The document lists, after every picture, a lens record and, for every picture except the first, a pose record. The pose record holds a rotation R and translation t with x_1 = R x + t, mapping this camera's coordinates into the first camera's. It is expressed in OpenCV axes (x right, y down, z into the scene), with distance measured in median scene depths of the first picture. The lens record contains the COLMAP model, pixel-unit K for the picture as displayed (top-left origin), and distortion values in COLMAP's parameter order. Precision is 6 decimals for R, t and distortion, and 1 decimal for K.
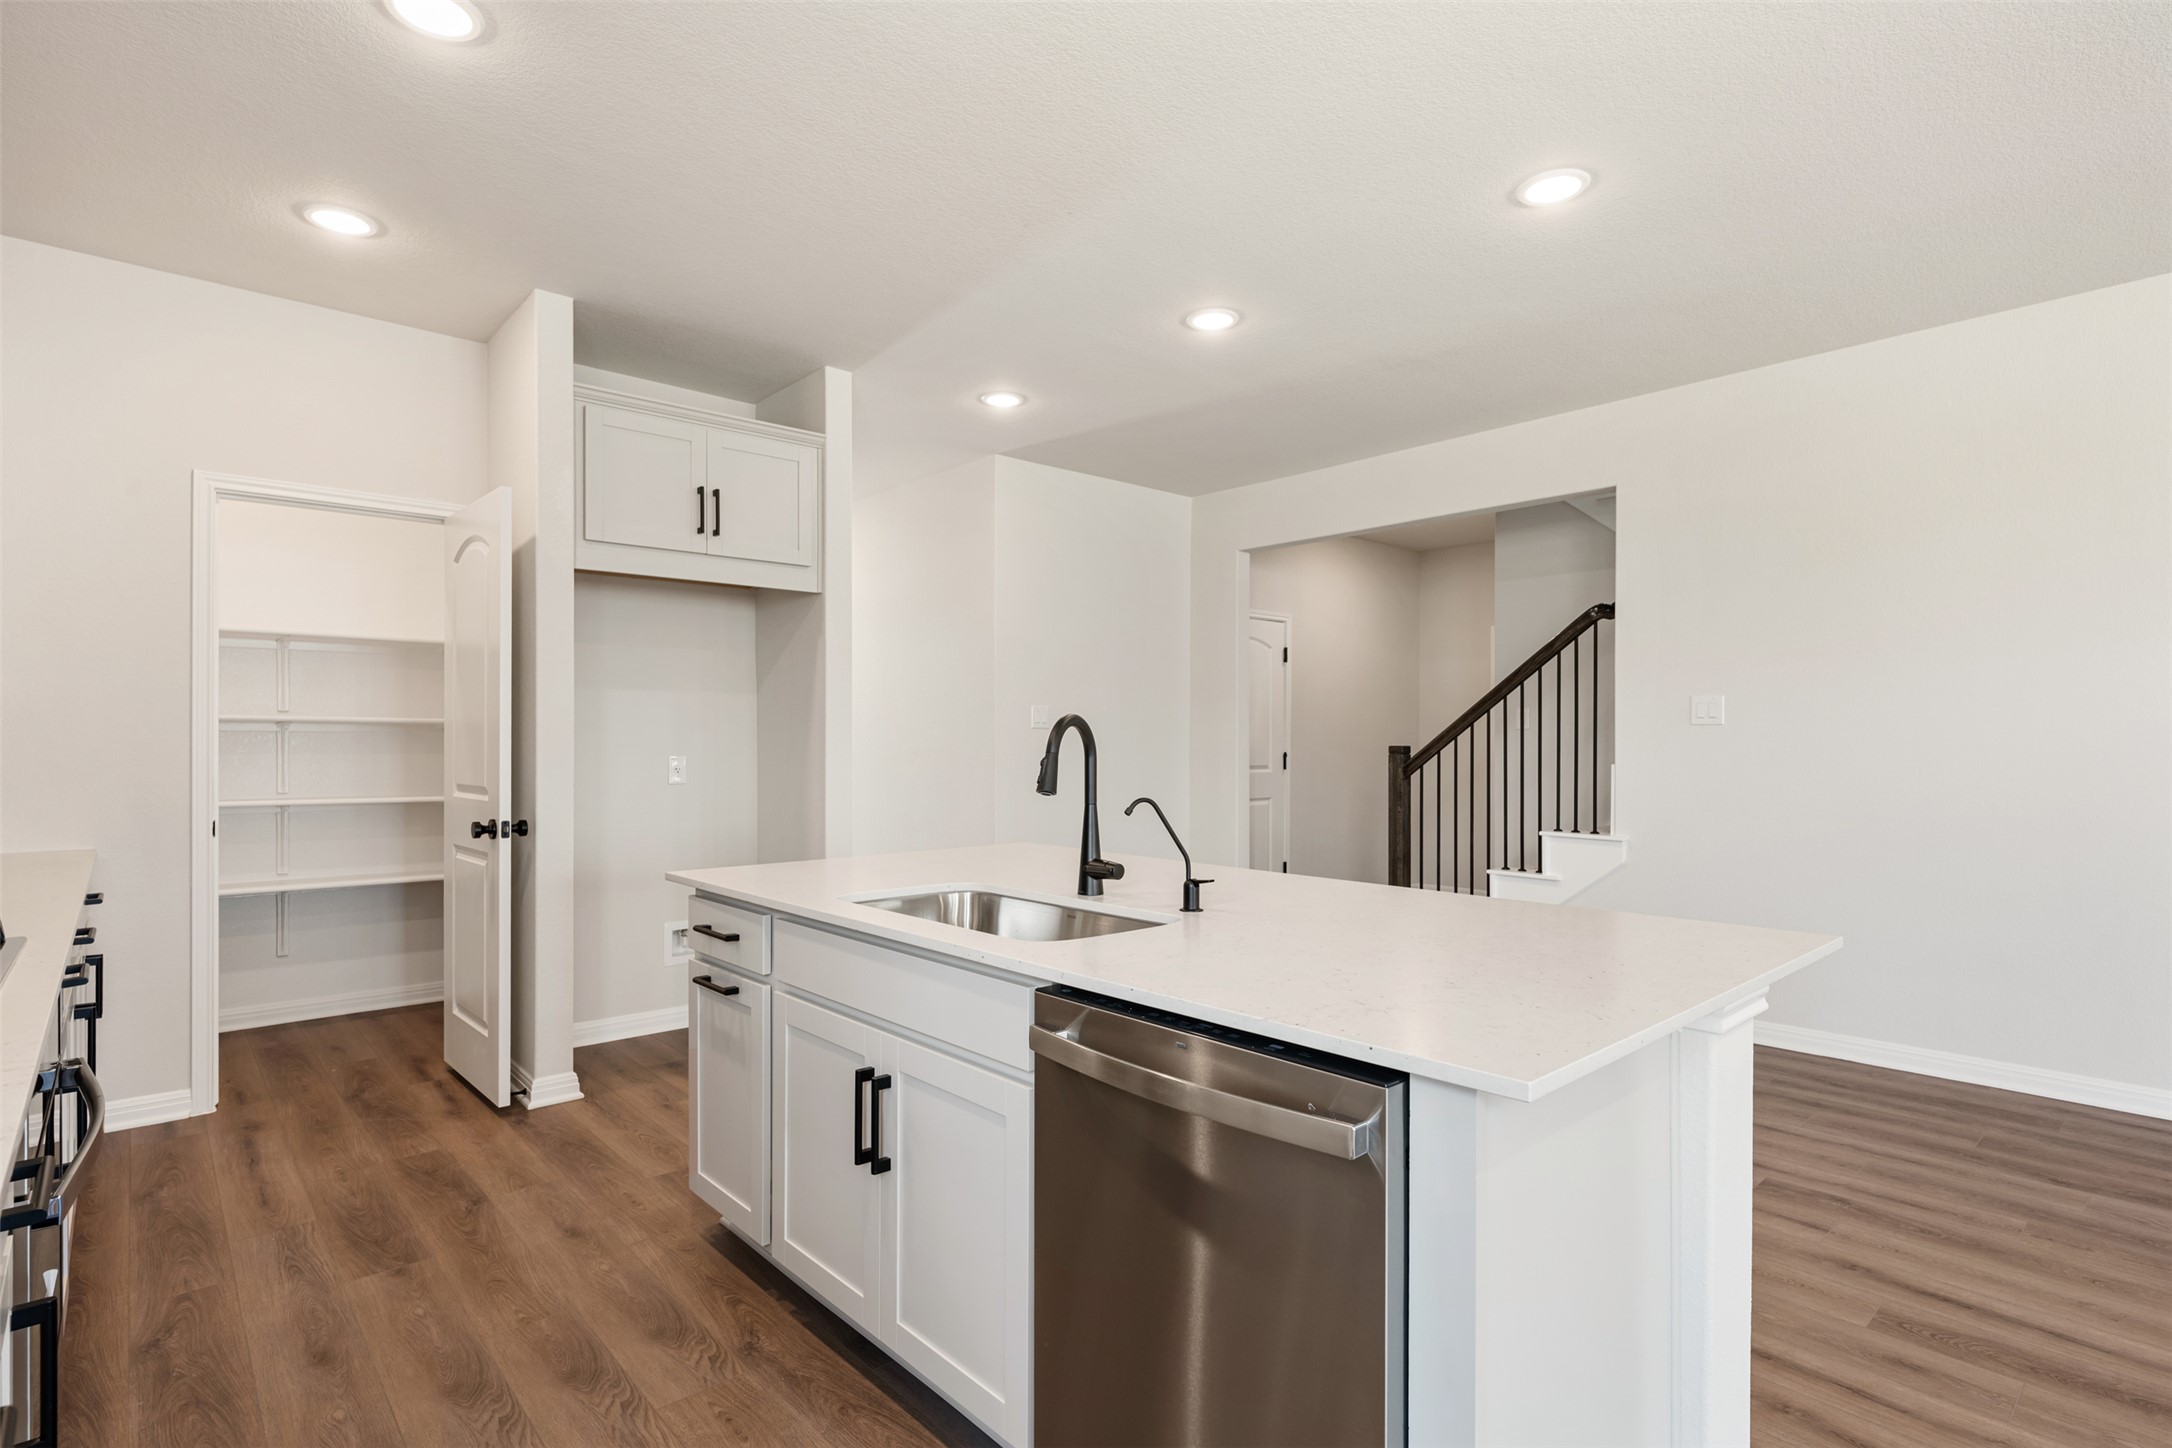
lens RADIAL K [[1063.6, 0, 1085.5], [0, 1063.6, 732.5], [0, 0, 1]] dist [0.005178, -0.000331]
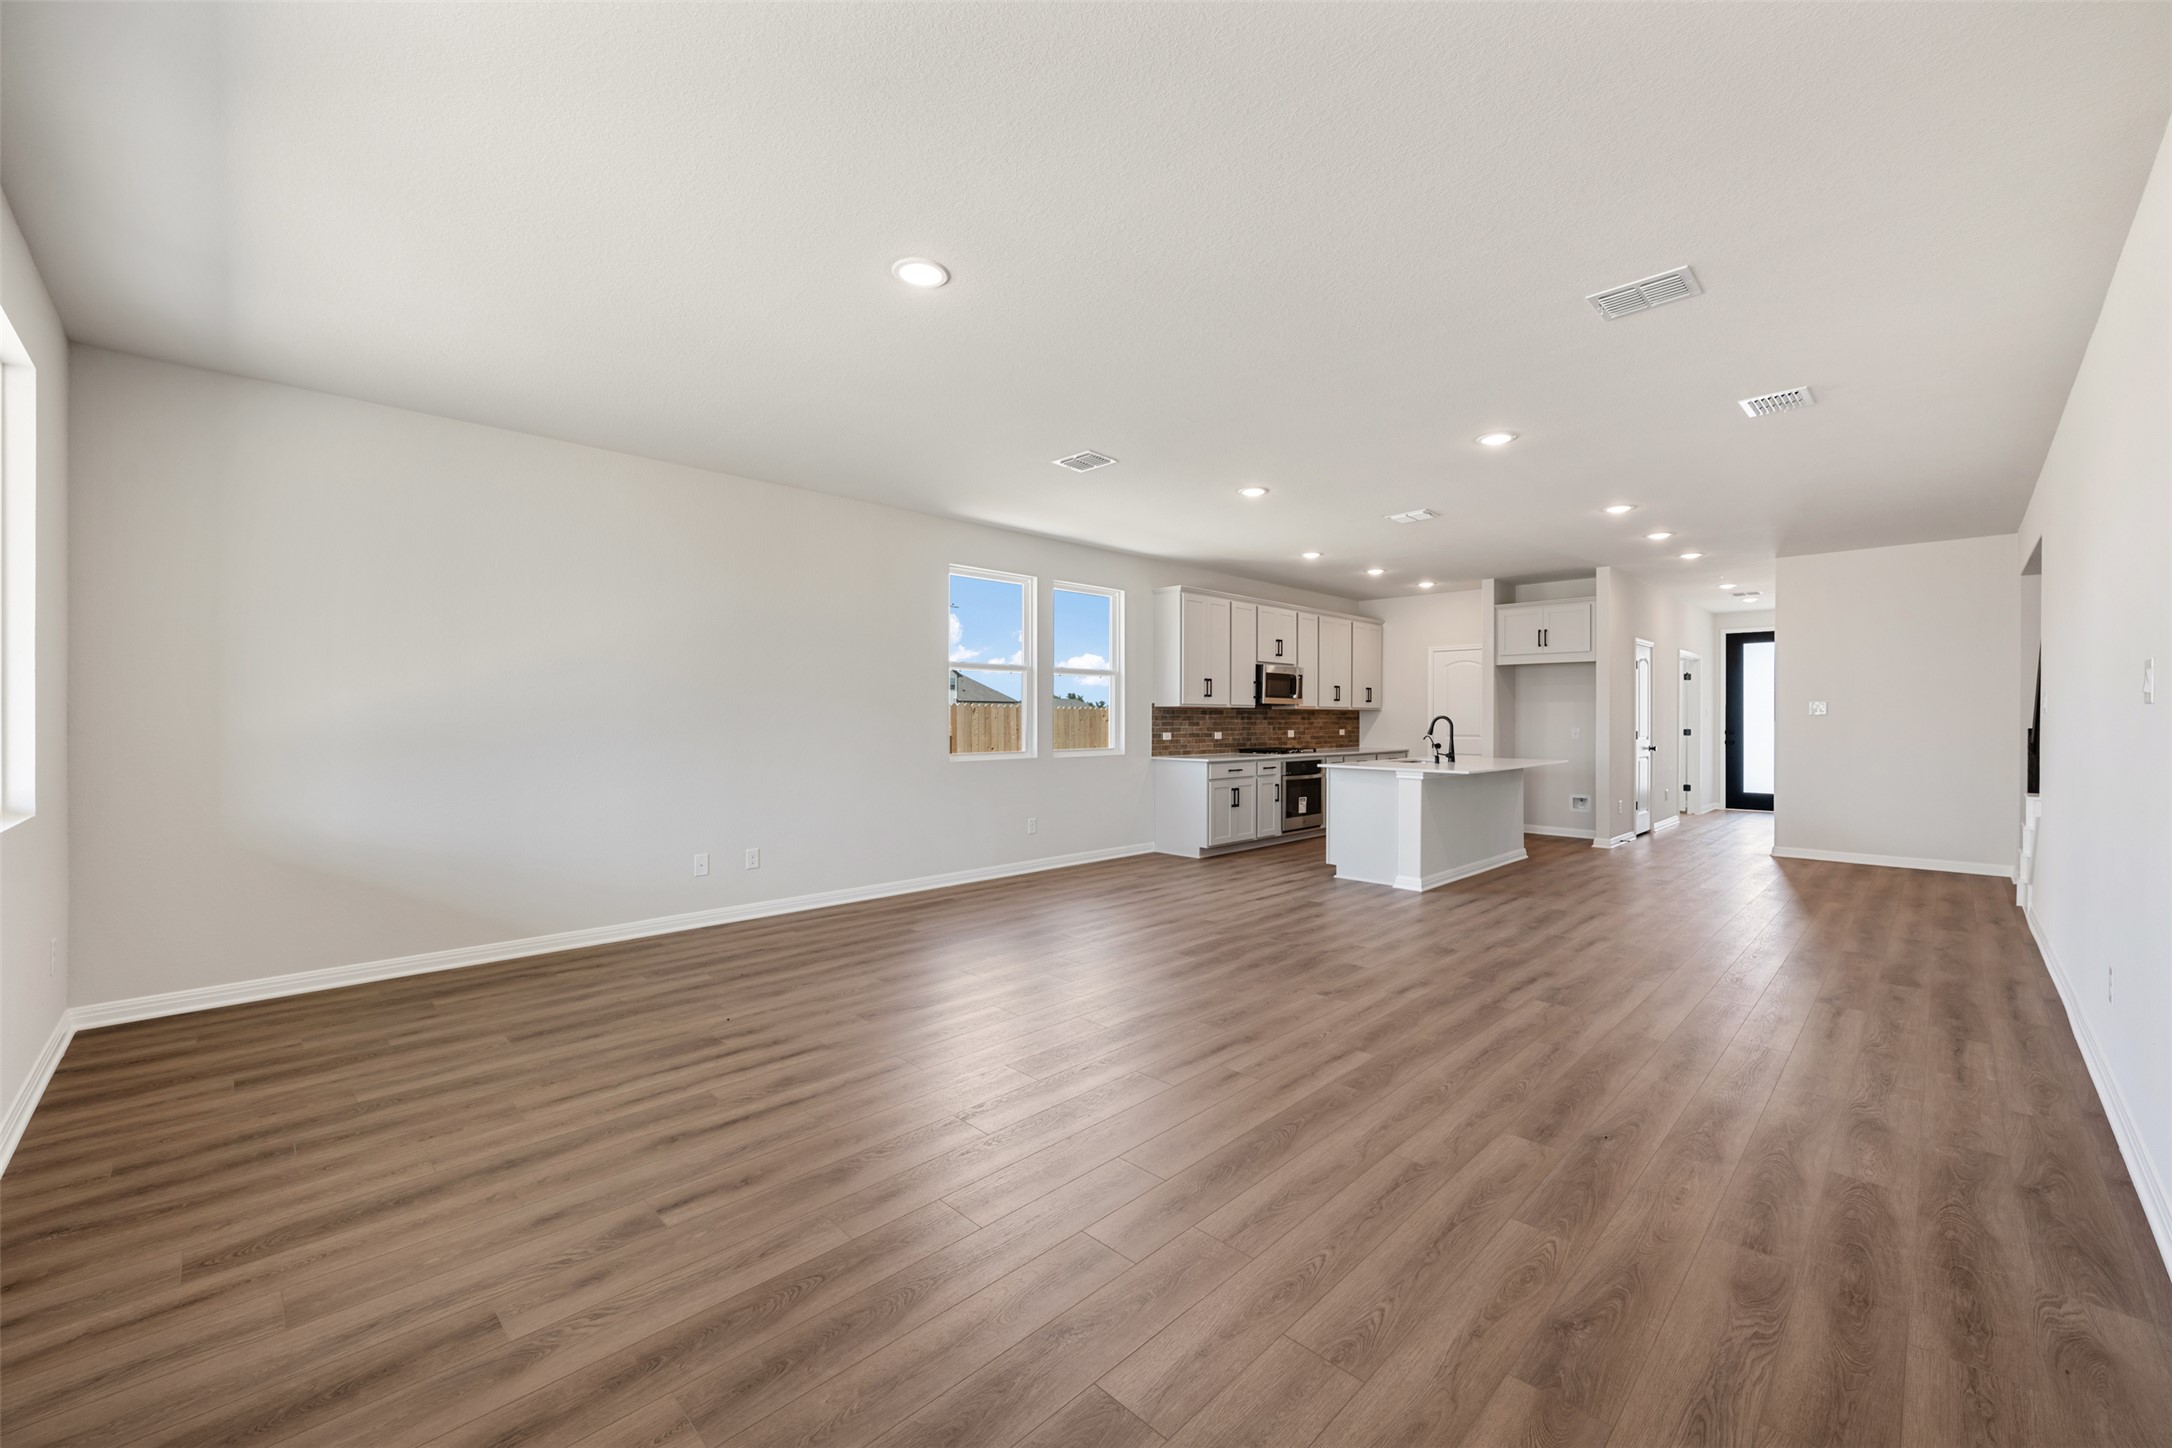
lens RADIAL K [[859.7, 0, 1083.9], [0, 859.7, 717.8], [0, 0, 1]] dist [-0.001480, 0.000440]
pose [[0.048320, 0.001344, -0.998831, 2.554956], [0.003701, 0.999992, 0.001525, -0.015175], [0.998825, -0.003771, 0.048315, -0.401479]]
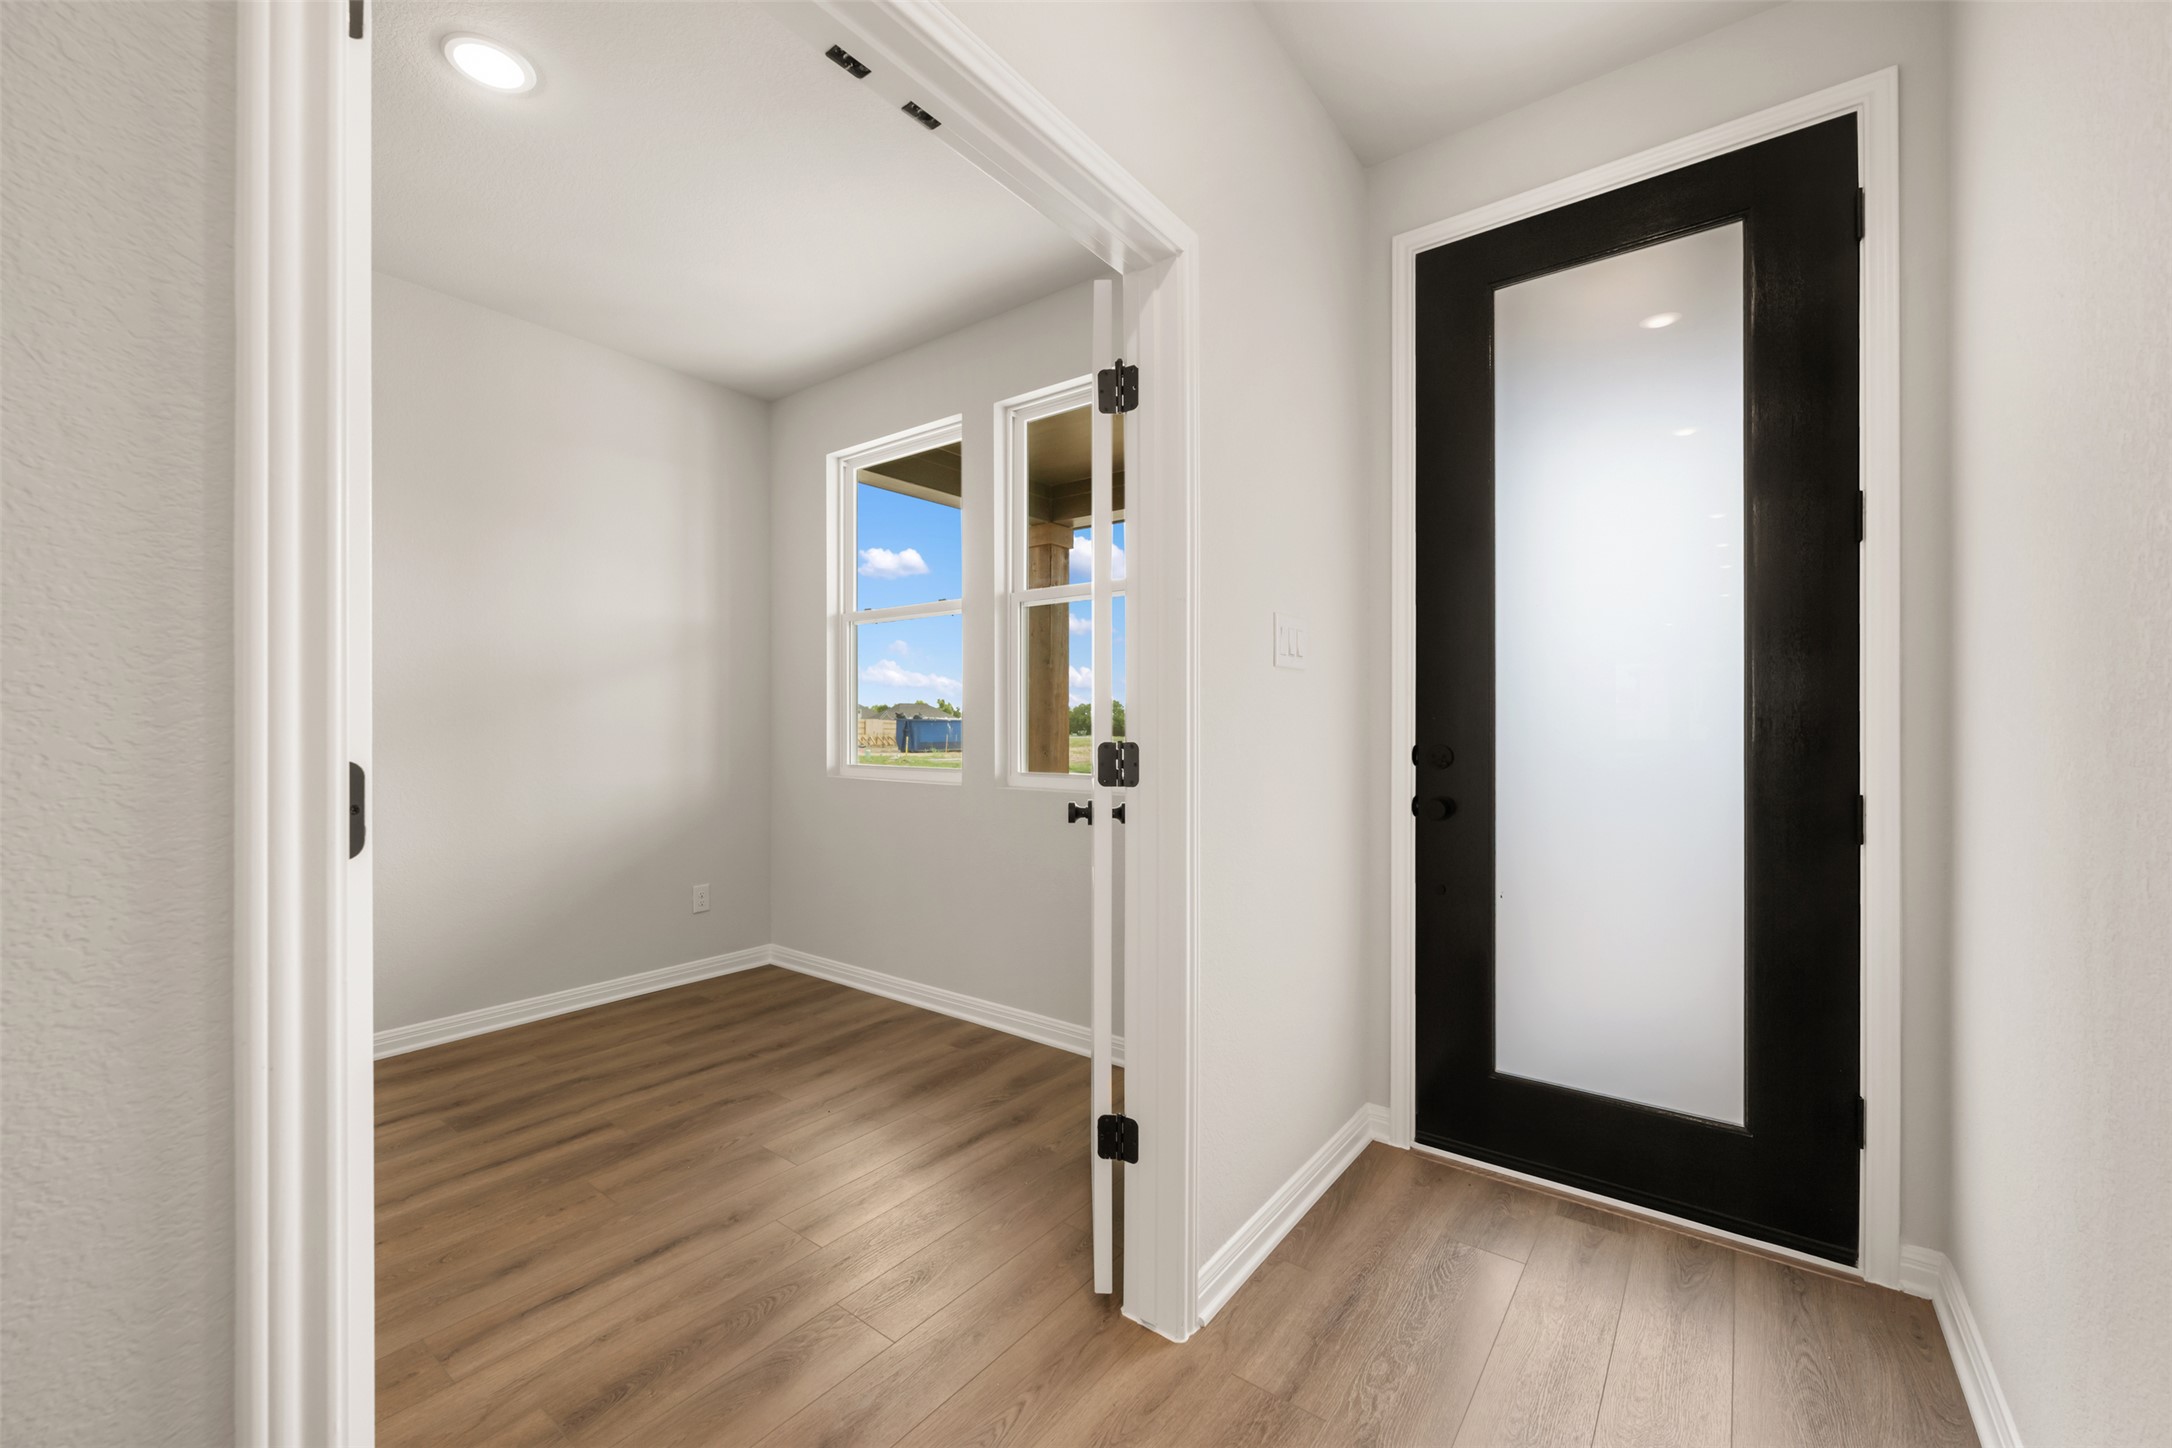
lens RADIAL K [[859.7, 0, 1081.2], [0, 859.7, 721.8], [0, 0, 1]] dist [-0.001480, 0.000440]
pose [[0.191612, 0.004277, -0.981461, -0.827725], [0.004781, 0.999975, 0.005291, 0.037406], [0.981459, -0.005706, 0.191587, 2.538596]]
